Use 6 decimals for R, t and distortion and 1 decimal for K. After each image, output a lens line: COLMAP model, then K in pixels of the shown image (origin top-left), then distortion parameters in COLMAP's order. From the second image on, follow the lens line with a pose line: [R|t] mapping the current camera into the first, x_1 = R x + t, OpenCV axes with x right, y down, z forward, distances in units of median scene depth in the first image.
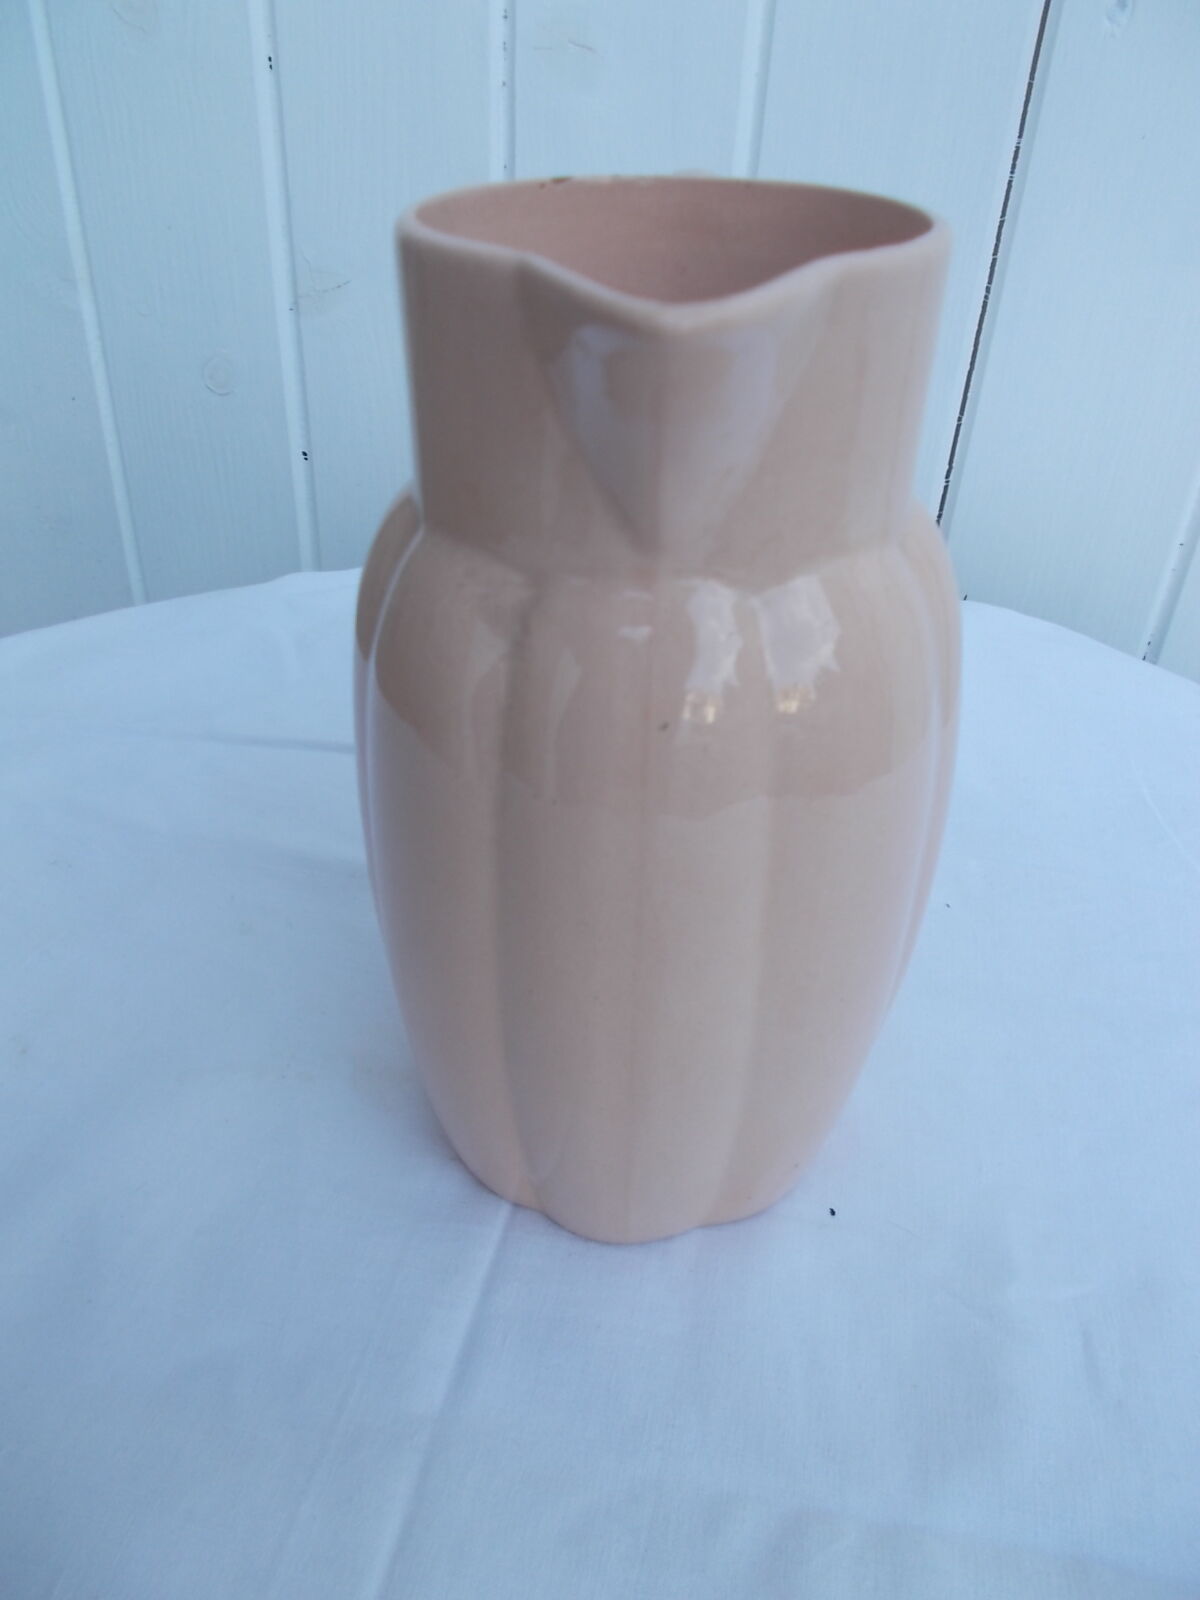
lens RADIAL K [[1193.0, 0, 600.0], [0, 1193.0, 800.0], [0, 0, 1]] dist [-0.015960, -0.007634]
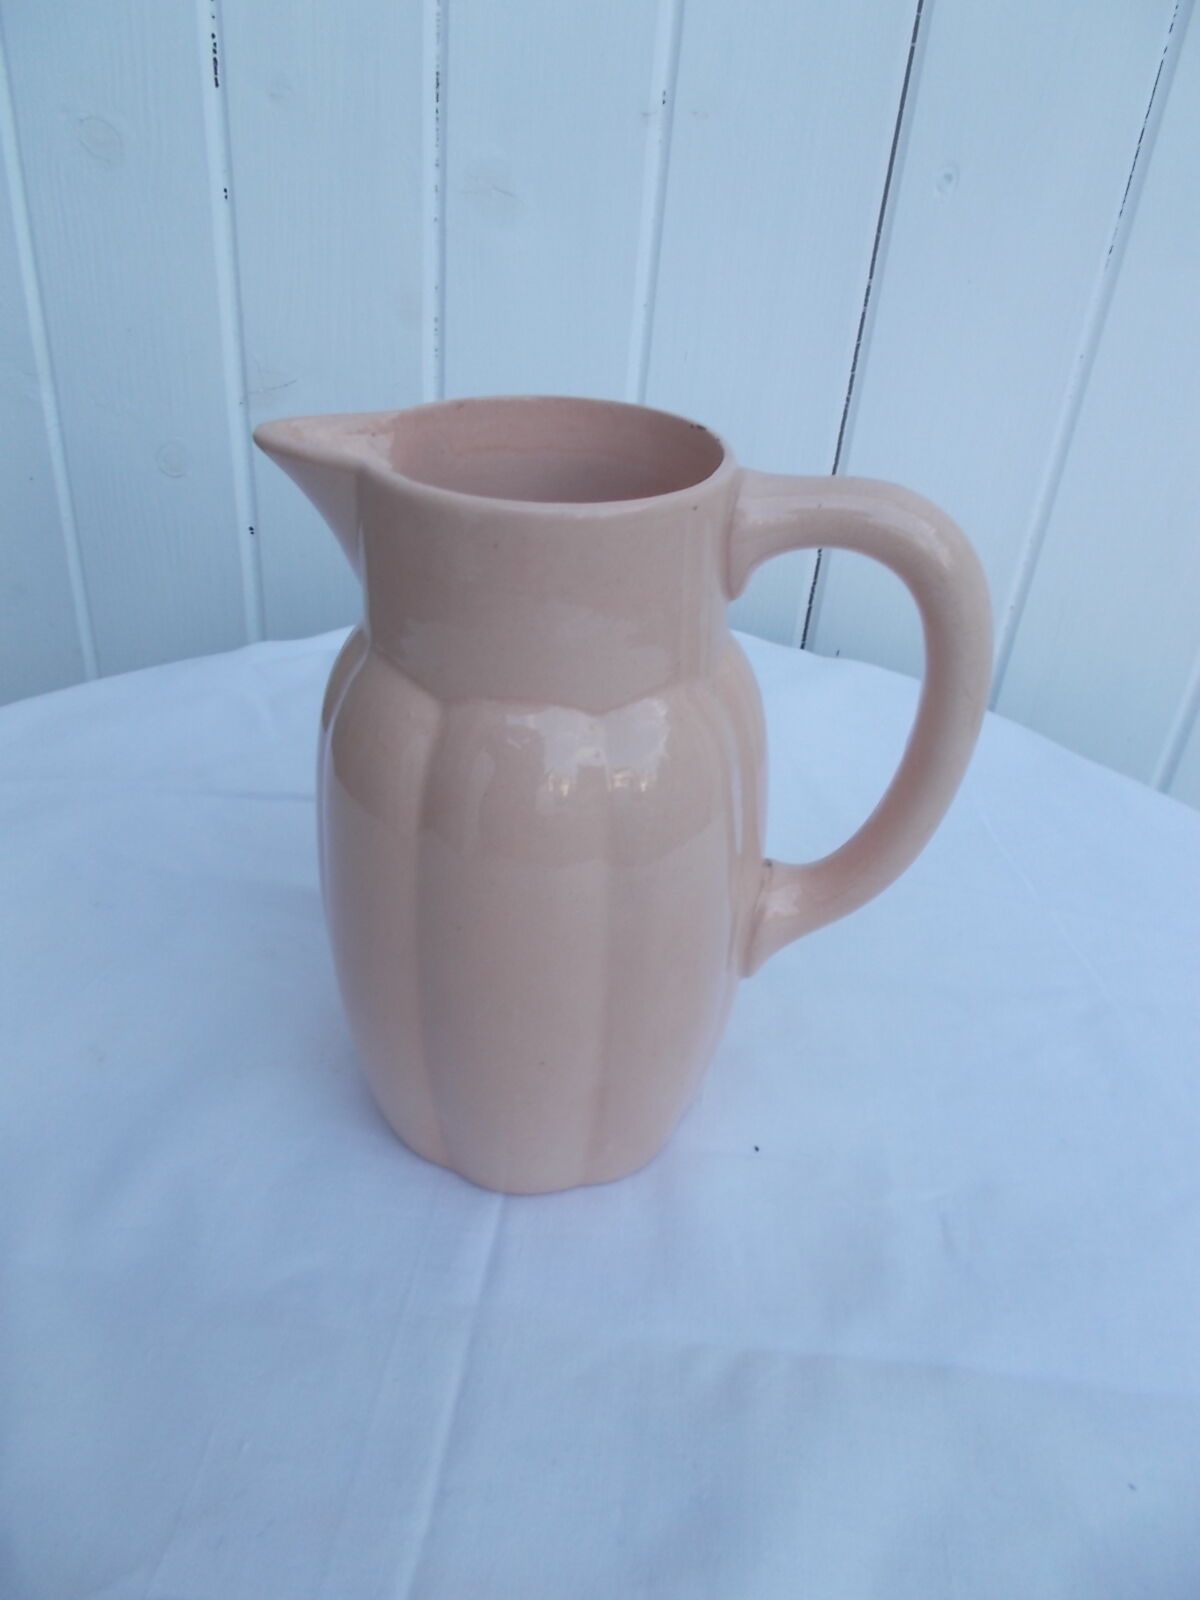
lens RADIAL K [[1193.0, 0, 600.0], [0, 1193.0, 800.0], [0, 0, 1]] dist [-0.015960, -0.007634]
pose [[0.994777, -0.026427, 0.098595, -0.051468], [0.028460, 0.999409, -0.019263, -0.010116], [-0.098028, 0.021969, 0.994941, -0.161584]]
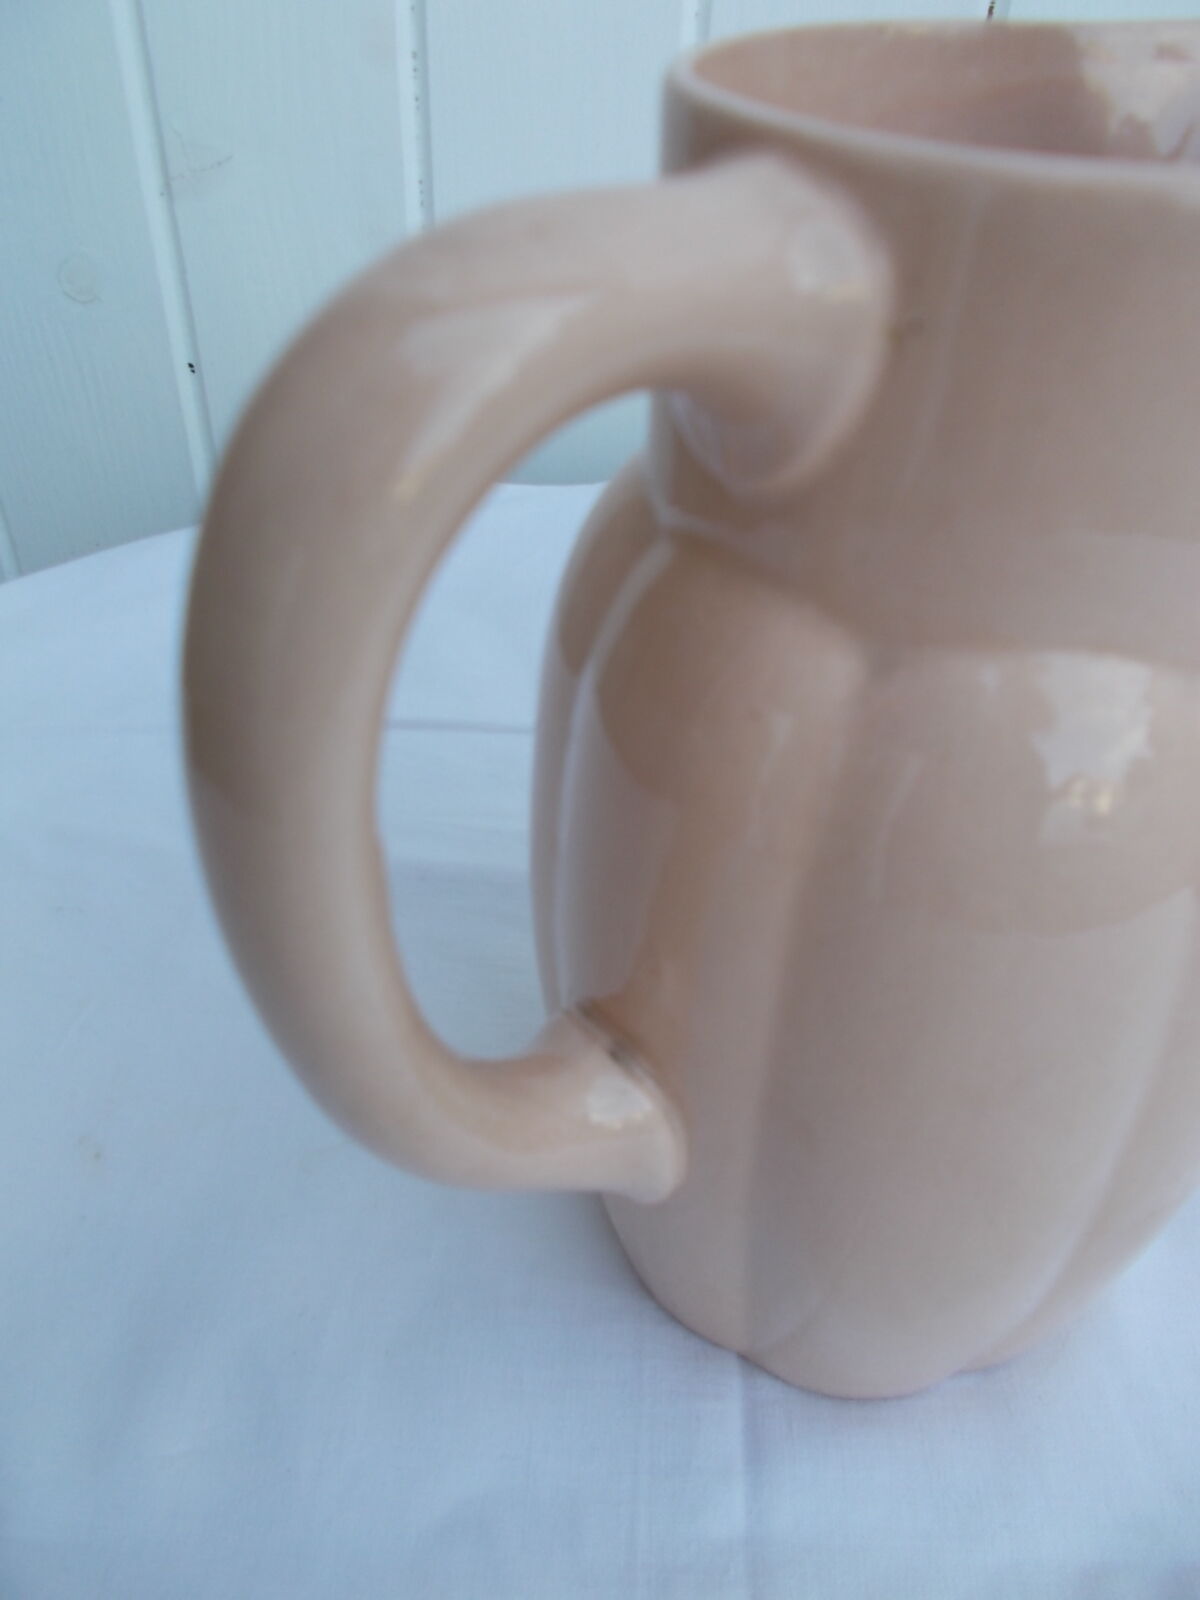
lens RADIAL K [[1193.0, 0, 600.0], [0, 1193.0, 800.0], [0, 0, 1]] dist [-0.015960, -0.007634]
pose [[0.984997, -0.116485, 0.127330, -0.127731], [0.102818, 0.988698, 0.109109, -0.051748], [-0.138601, -0.094380, 0.985841, 0.093440]]
